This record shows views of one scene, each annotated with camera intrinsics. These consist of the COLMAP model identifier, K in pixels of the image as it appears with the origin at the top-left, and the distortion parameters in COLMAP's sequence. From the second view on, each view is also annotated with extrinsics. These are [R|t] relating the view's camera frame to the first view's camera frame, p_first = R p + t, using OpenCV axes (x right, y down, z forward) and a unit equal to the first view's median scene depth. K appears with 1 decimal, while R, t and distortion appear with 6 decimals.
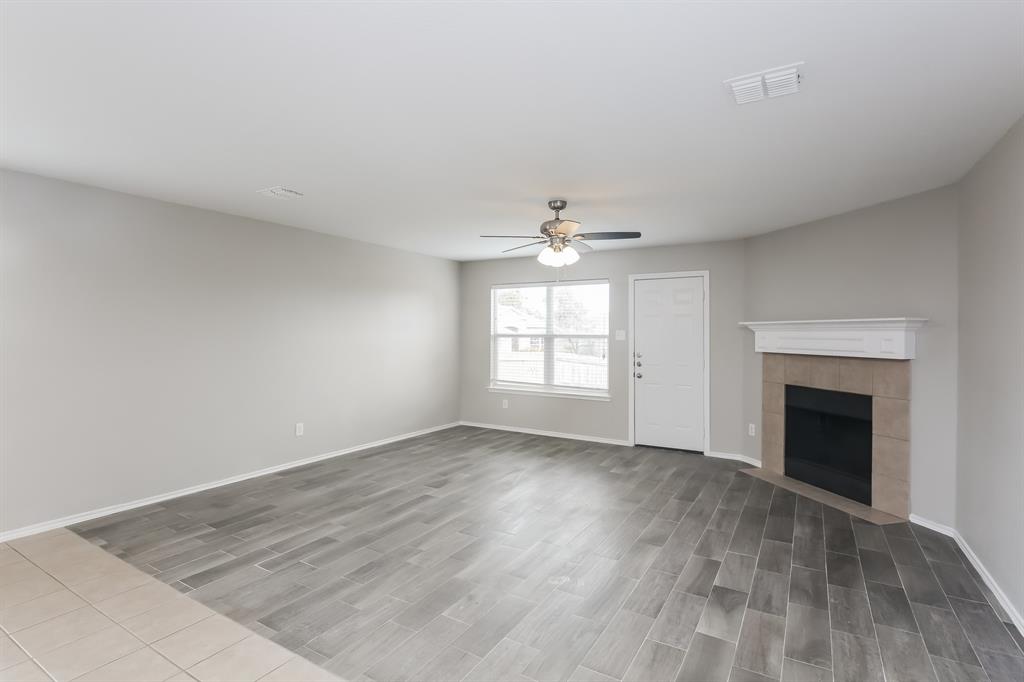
lens RADIAL K [[495.5, 0, 514.9], [0, 495.5, 334.8], [0, 0, 1]] dist [-0.013415, -0.000192]
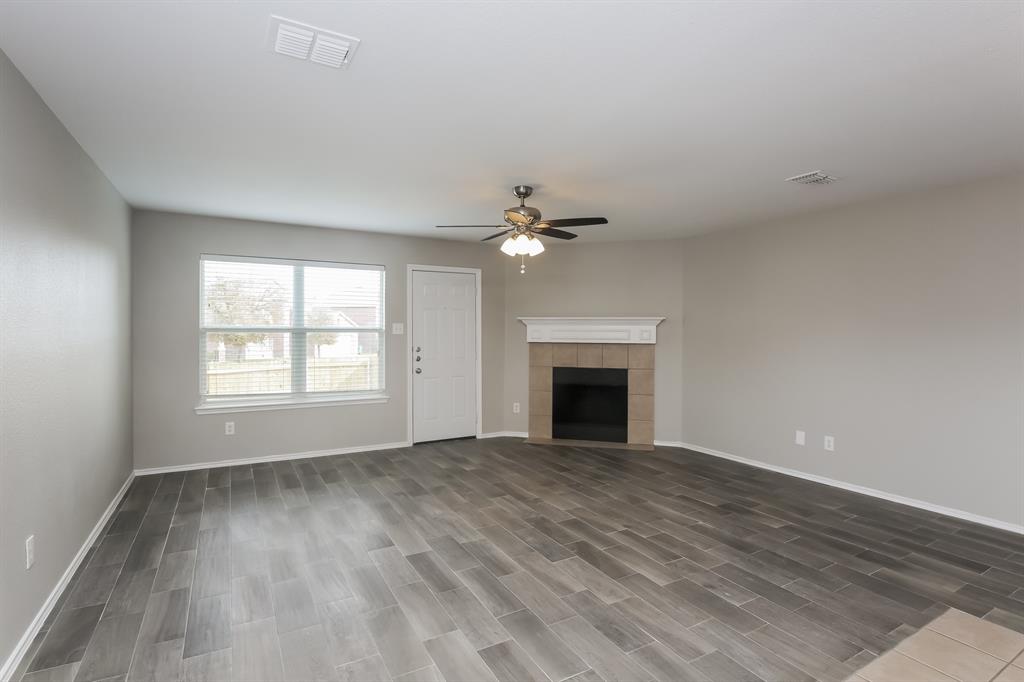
lens RADIAL K [[503.5, 0, 514.9], [0, 503.5, 334.7], [0, 0, 1]] dist [-0.020475, -0.000349]
pose [[0.497663, -0.015689, 0.867228, -0.705906], [0.002149, 0.999856, 0.016855, -0.004573], [-0.867368, -0.006525, 0.497625, 0.503486]]
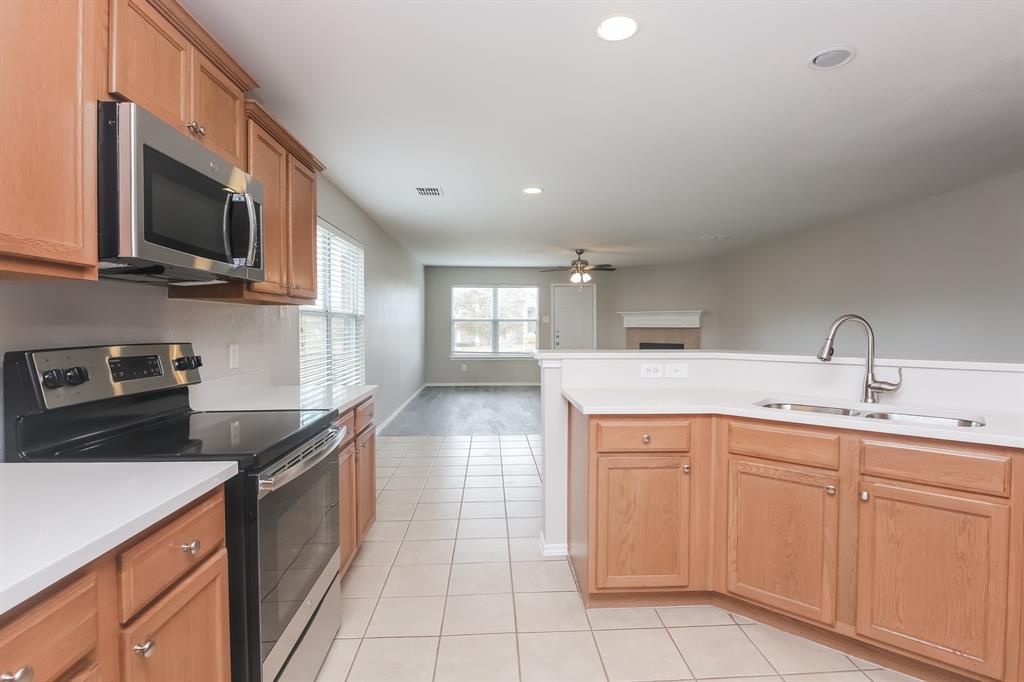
lens RADIAL K [[495.5, 0, 514.9], [0, 495.5, 334.8], [0, 0, 1]] dist [-0.013415, -0.000192]
pose [[0.833279, -0.017847, 0.552564, -1.144818], [0.007899, 0.999761, 0.020379, 0.024932], [-0.552796, -0.012617, 0.833221, -0.471072]]
